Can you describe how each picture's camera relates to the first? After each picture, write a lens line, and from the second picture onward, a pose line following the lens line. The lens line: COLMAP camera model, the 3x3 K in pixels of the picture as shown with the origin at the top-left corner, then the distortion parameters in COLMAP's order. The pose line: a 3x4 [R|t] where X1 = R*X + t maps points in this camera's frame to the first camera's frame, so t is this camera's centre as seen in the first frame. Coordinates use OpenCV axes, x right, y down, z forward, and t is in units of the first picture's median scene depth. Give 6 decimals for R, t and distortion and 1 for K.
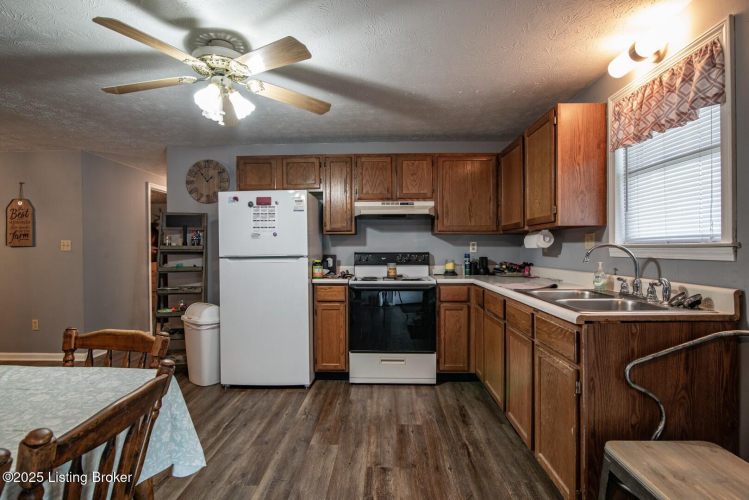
lens RADIAL K [[365.5, 0, 374.1], [0, 365.5, 253.4], [0, 0, 1]] dist [-0.001458, -0.000151]
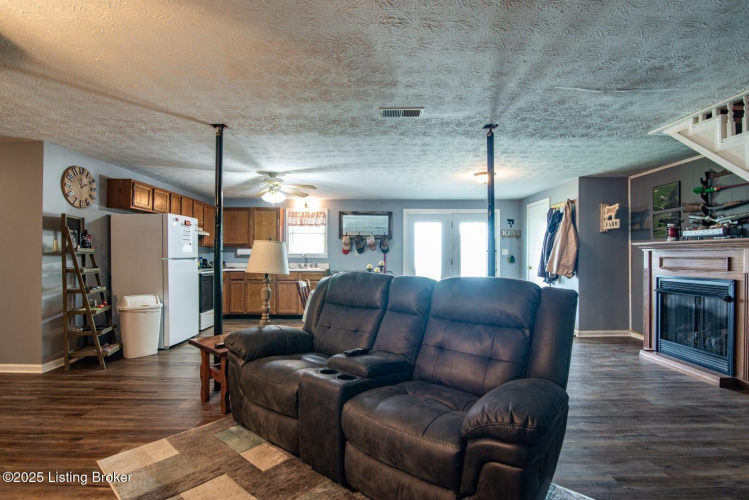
lens RADIAL K [[365.5, 0, 374.3], [0, 365.5, 255.4], [0, 0, 1]] dist [-0.001458, -0.000151]
pose [[-0.018990, 0.006661, 0.999797, -1.884426], [0.000035, 0.999978, -0.006662, 0.006954], [-0.999820, -0.000092, -0.018990, 0.216222]]
